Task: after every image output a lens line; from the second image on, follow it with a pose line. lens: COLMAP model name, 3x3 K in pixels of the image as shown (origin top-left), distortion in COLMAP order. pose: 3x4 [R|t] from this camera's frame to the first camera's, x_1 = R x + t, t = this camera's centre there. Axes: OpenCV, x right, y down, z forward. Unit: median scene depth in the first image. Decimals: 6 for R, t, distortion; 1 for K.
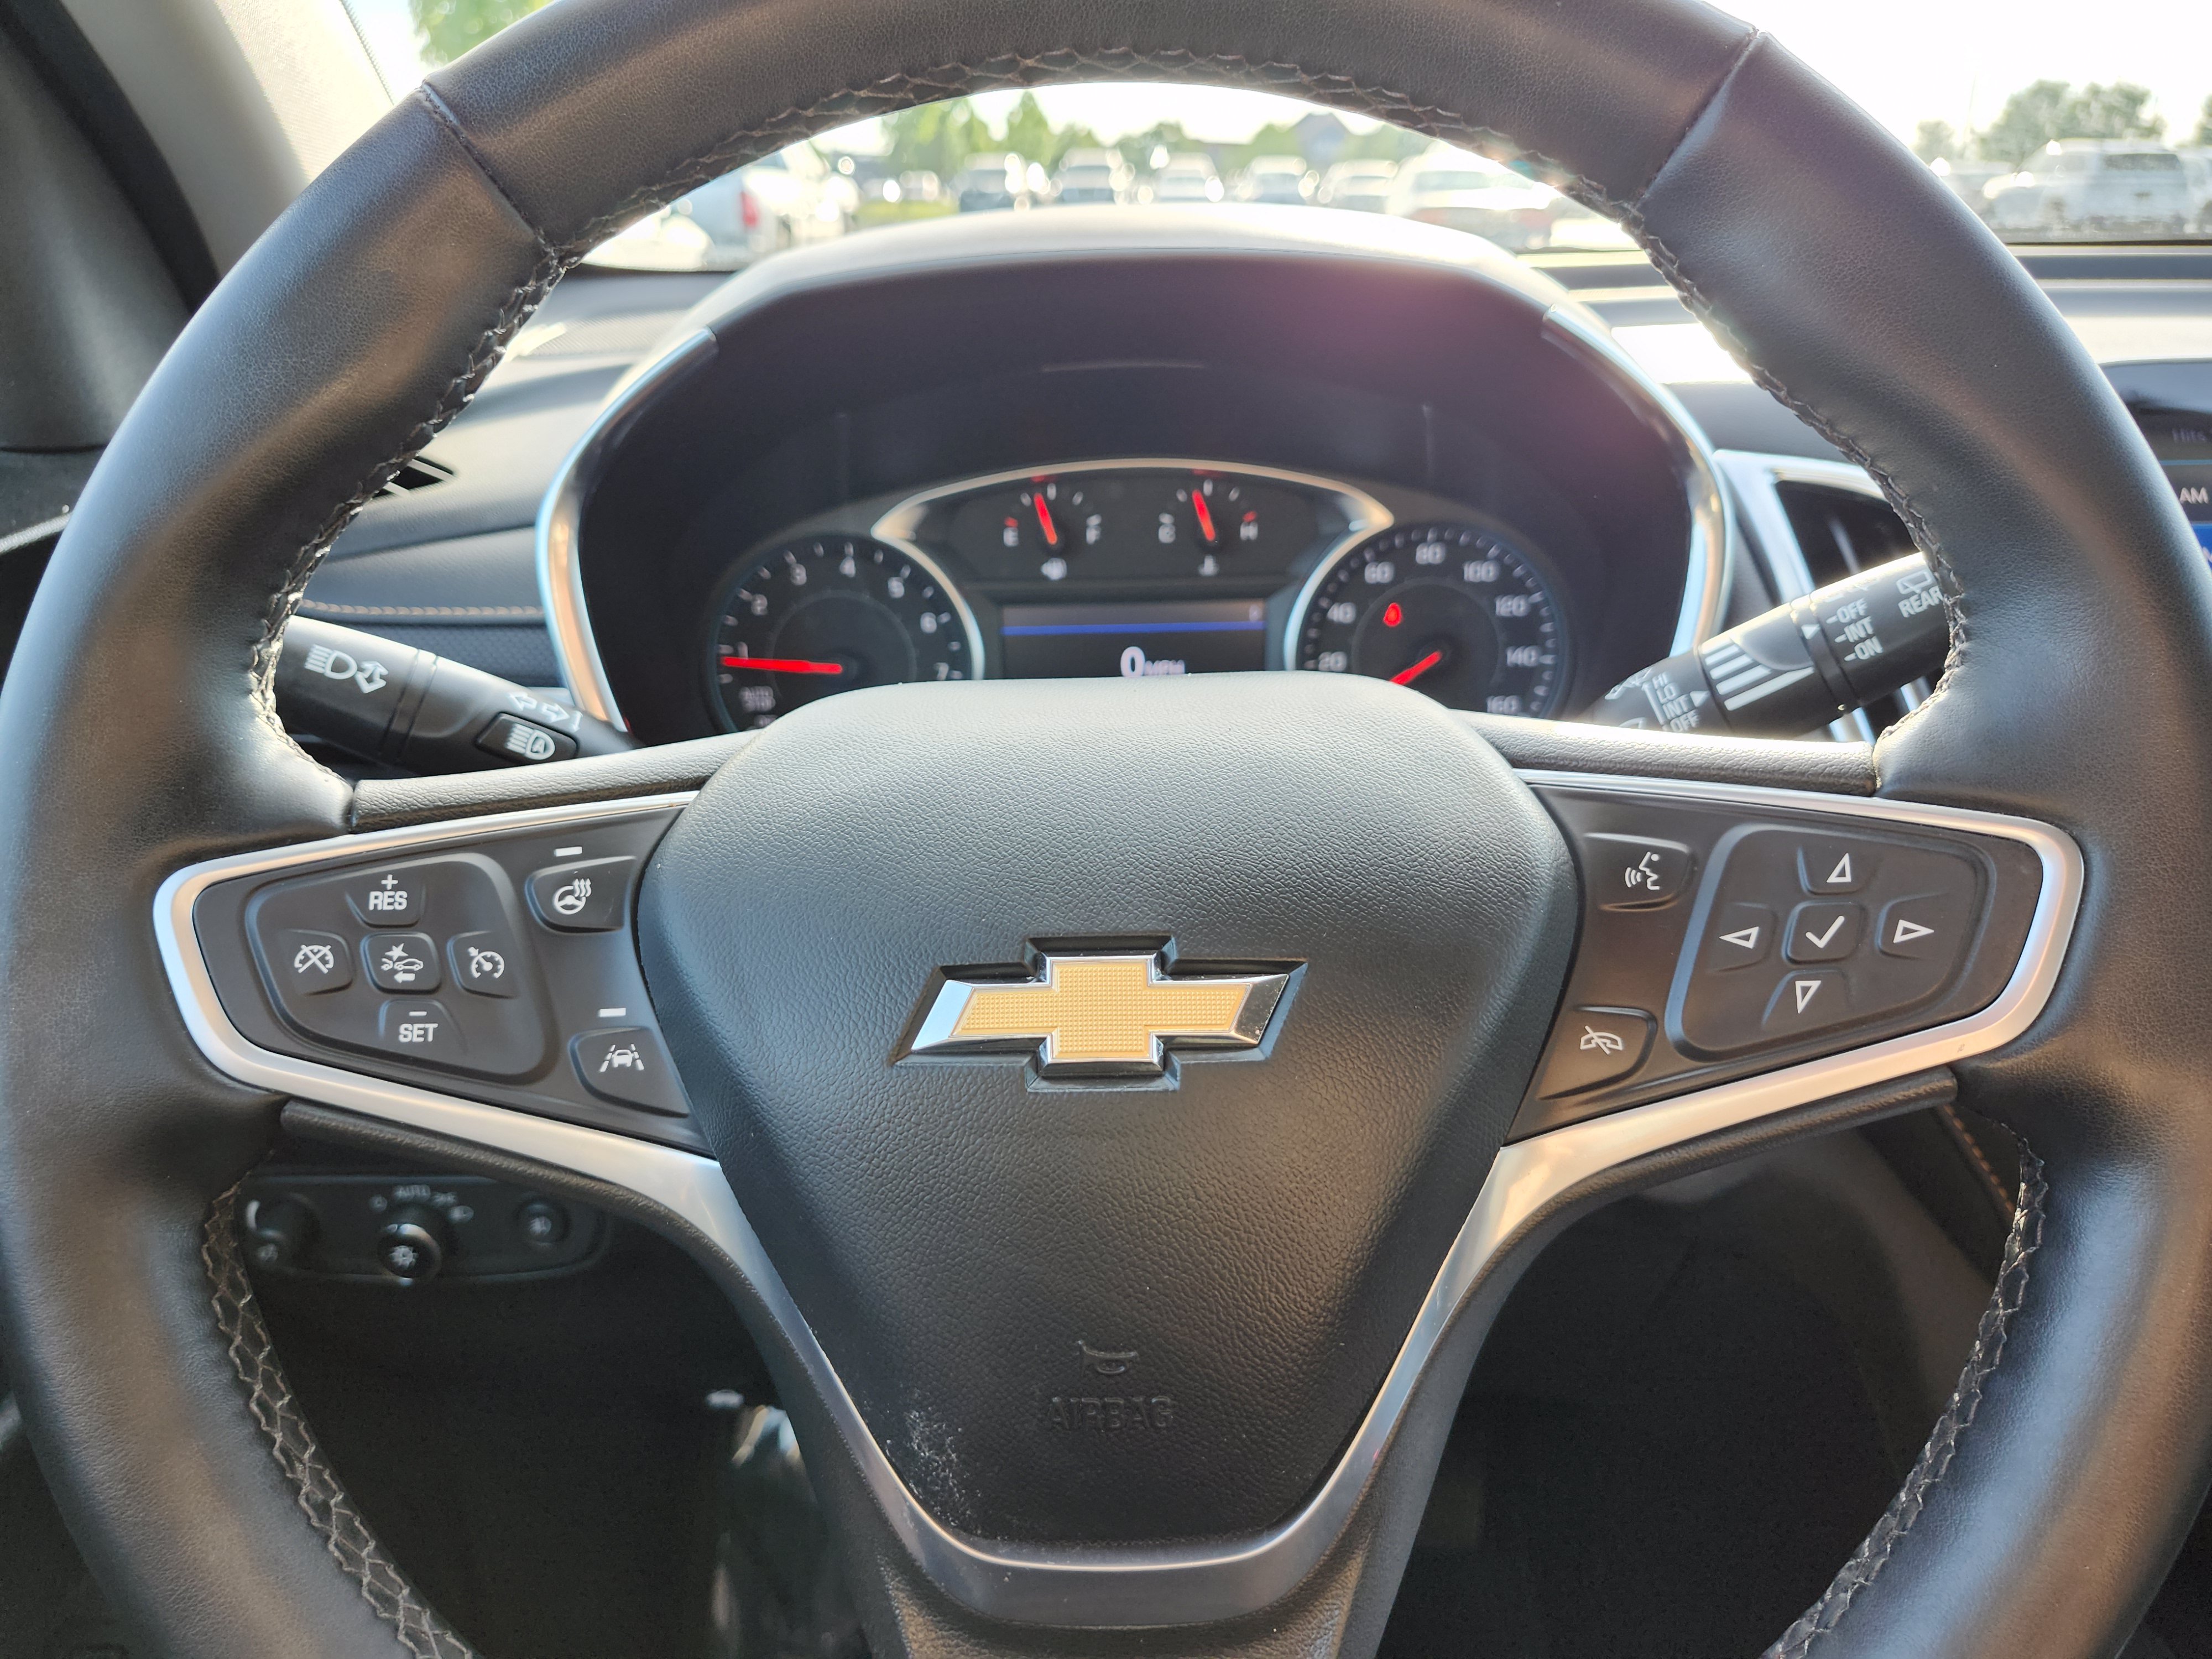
lens RADIAL K [[1535.3, 0, 1140.7], [0, 1535.3, 880.0], [0, 0, 1]] dist [0.030700, -0.113074]
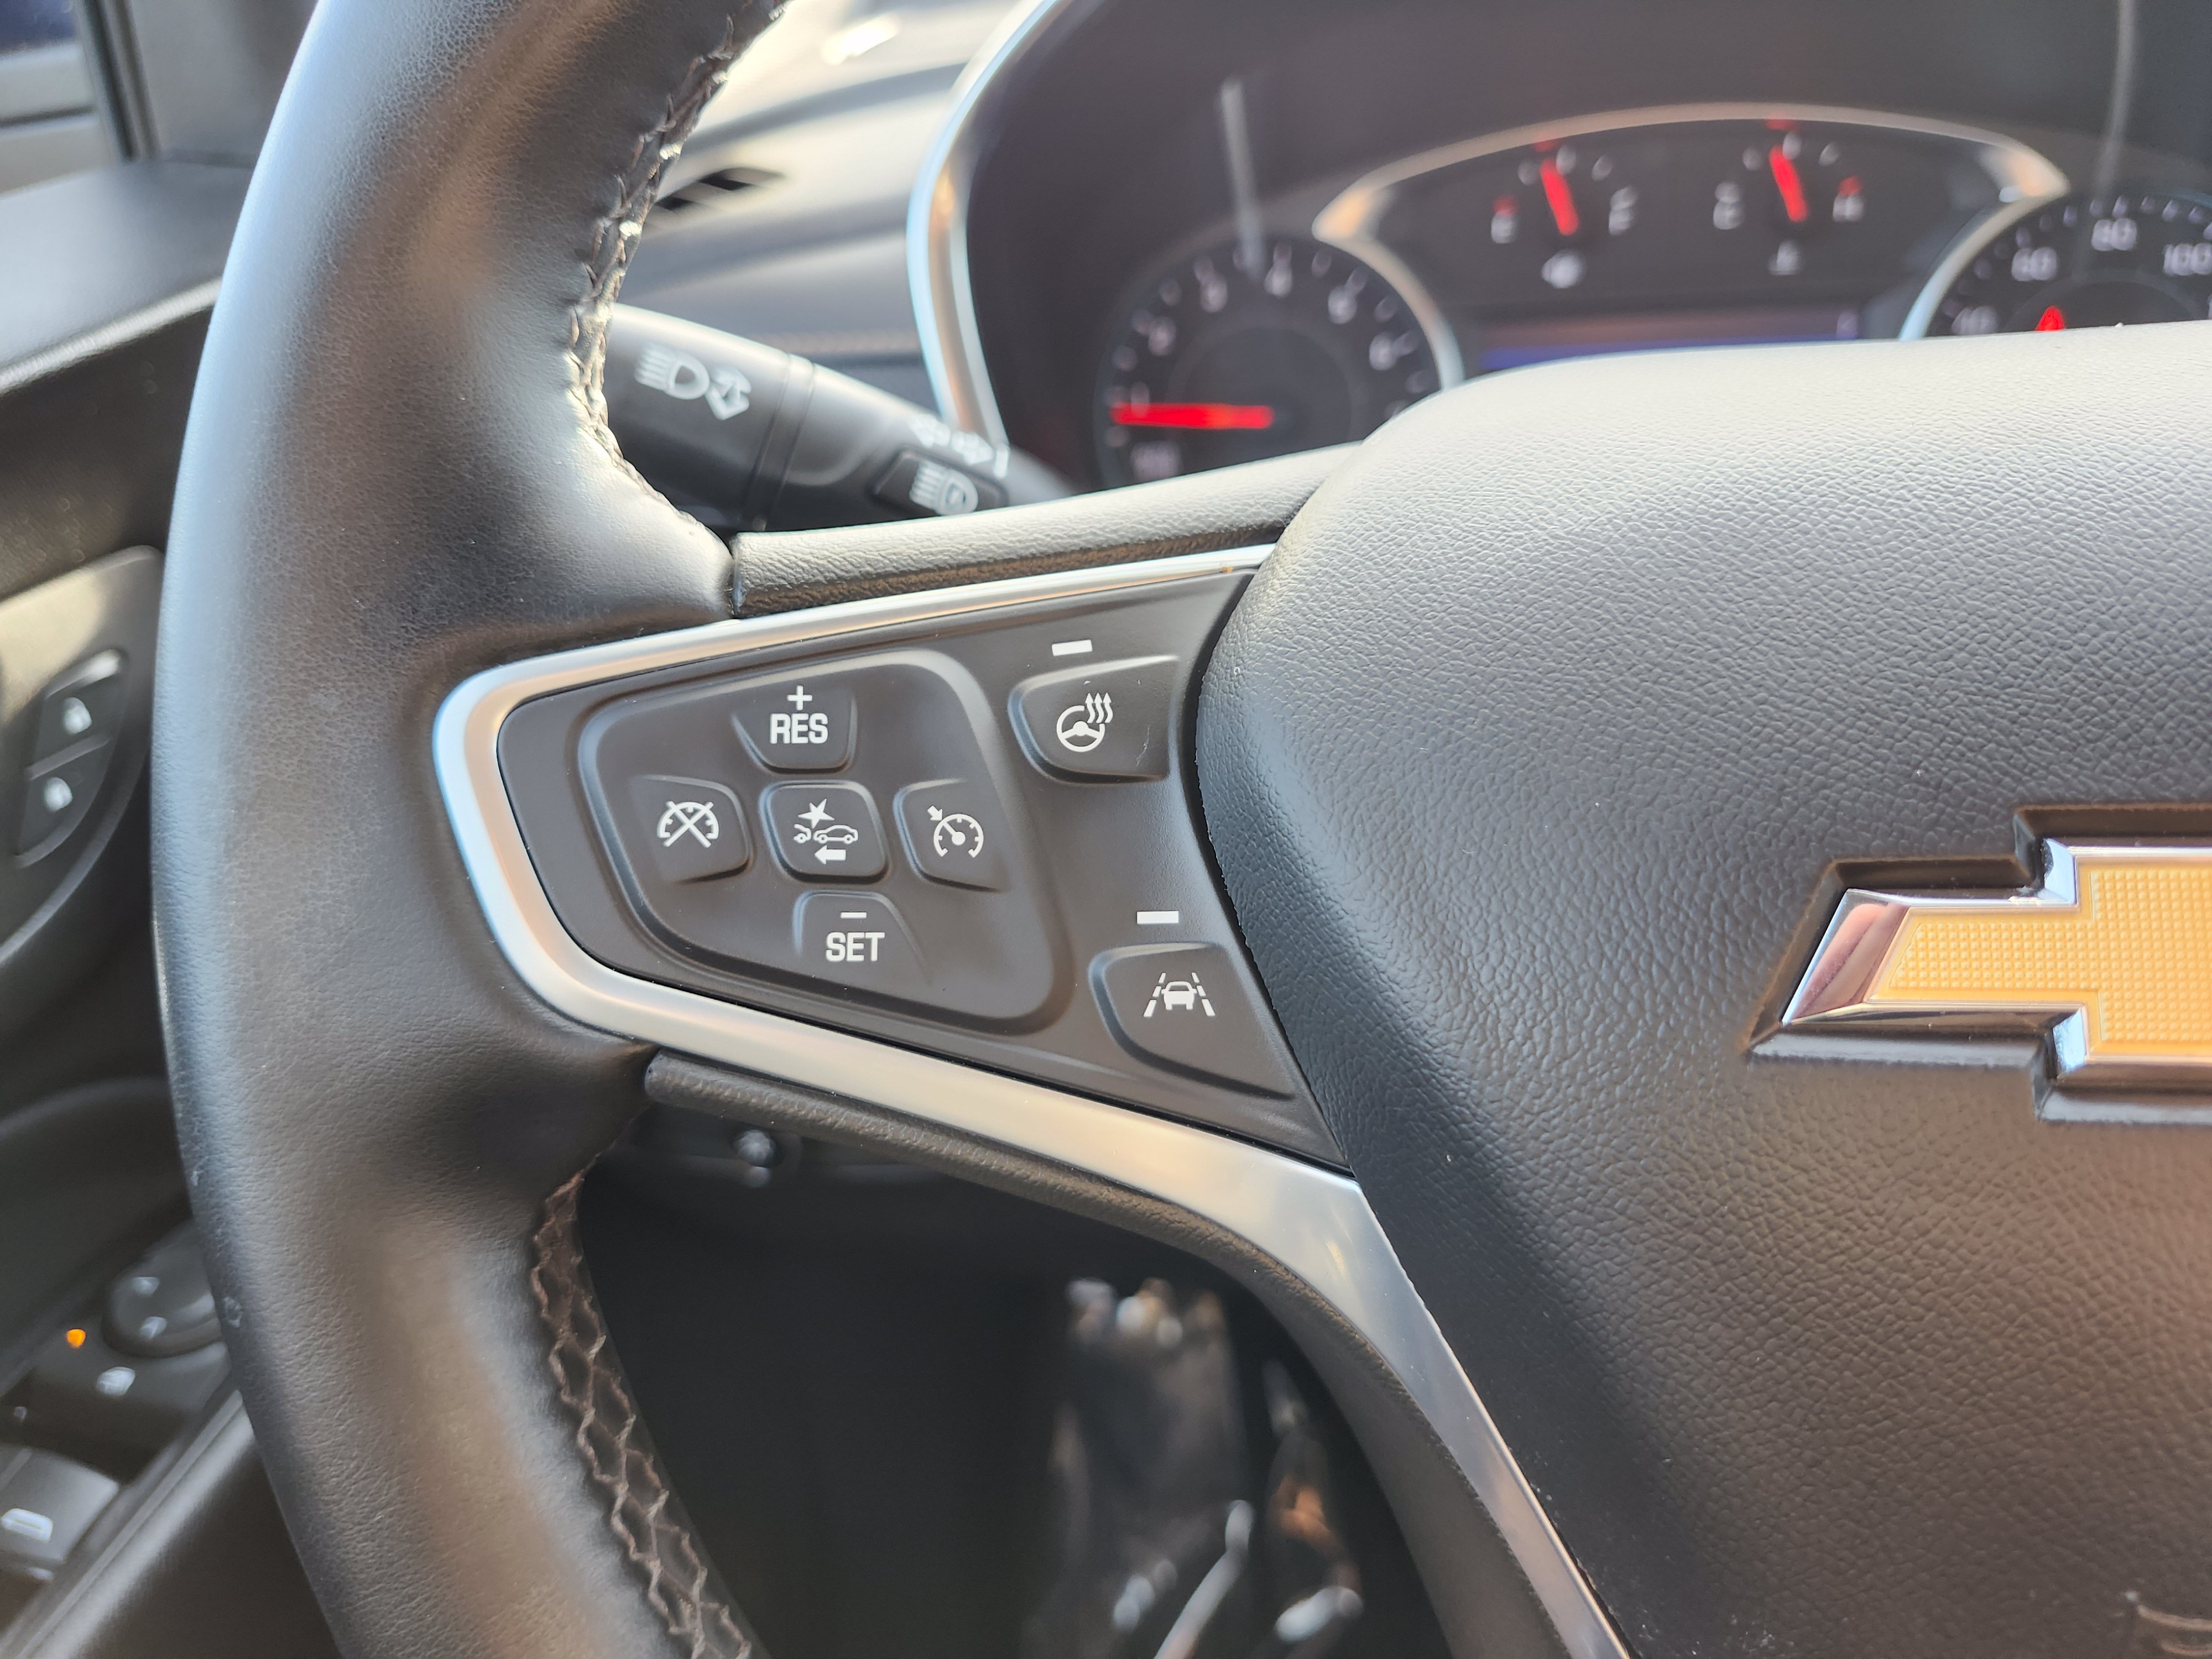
lens RADIAL K [[1535.3, 0, 1140.7], [0, 1535.3, 880.0], [0, 0, 1]] dist [0.030700, -0.113074]
pose [[0.986705, 0.021317, -0.161118, -0.249085], [-0.001995, 0.992875, 0.119144, 0.000117], [0.162510, -0.117238, 0.979717, 0.405376]]
